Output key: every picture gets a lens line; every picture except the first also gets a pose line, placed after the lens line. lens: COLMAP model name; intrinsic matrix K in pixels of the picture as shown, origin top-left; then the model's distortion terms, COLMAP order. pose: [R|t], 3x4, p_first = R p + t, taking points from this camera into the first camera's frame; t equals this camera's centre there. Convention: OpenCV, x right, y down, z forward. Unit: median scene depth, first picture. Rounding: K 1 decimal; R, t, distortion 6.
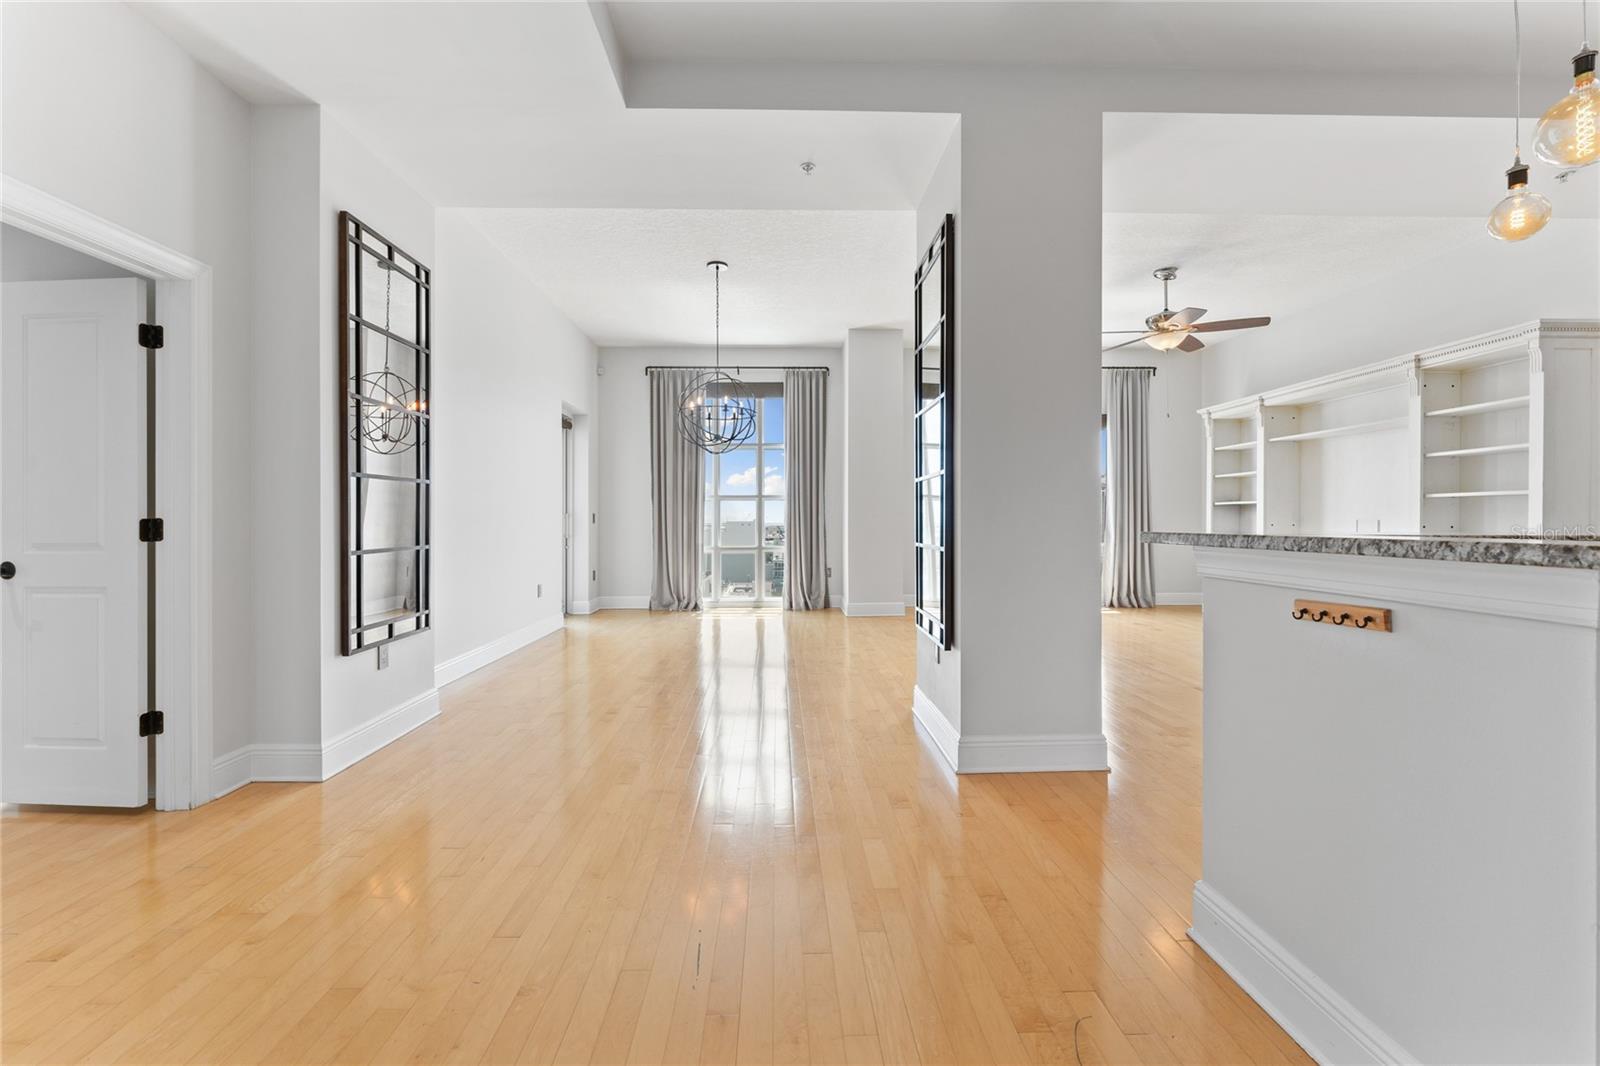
lens RADIAL K [[656.8, 0, 794.1], [0, 656.8, 525.4], [0, 0, 1]] dist [0.000384, -0.000022]
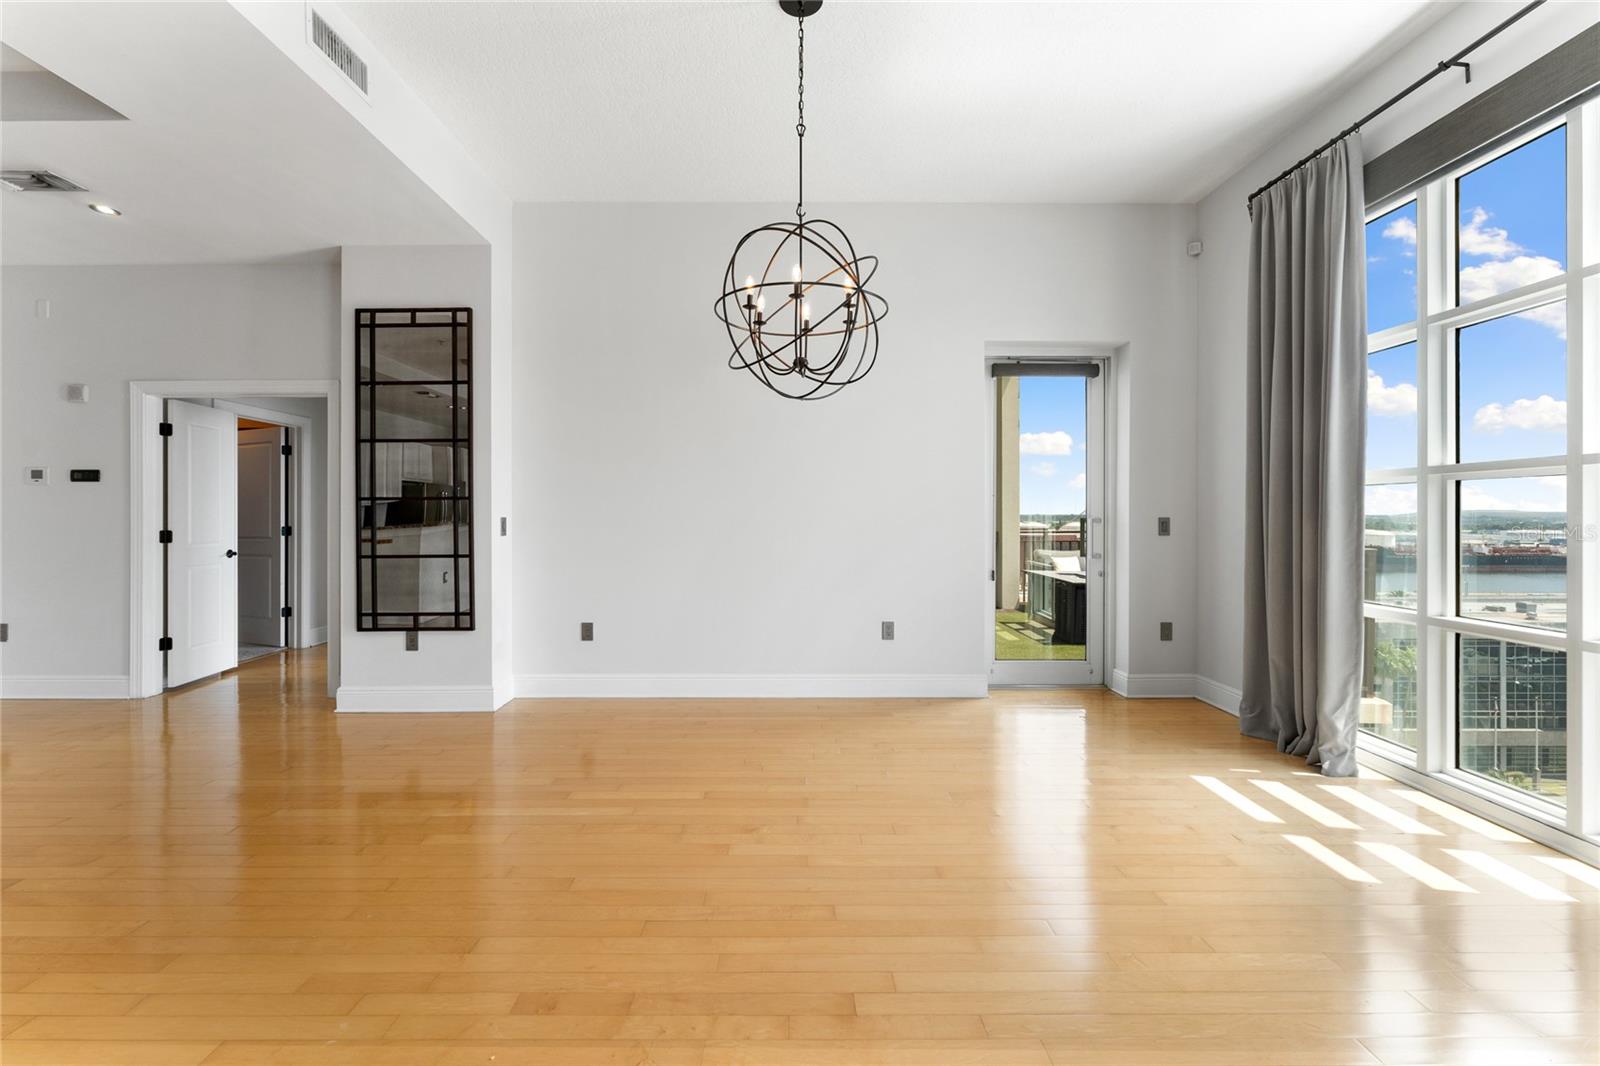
lens RADIAL K [[656.8, 0, 790.1], [0, 656.8, 513.4], [0, 0, 1]] dist [0.000384, -0.000022]
pose [[-0.021663, 0.002200, -0.999763, 0.251514], [-0.006579, 0.999976, 0.002343, -0.020740], [0.999744, 0.006628, -0.021648, 0.713121]]
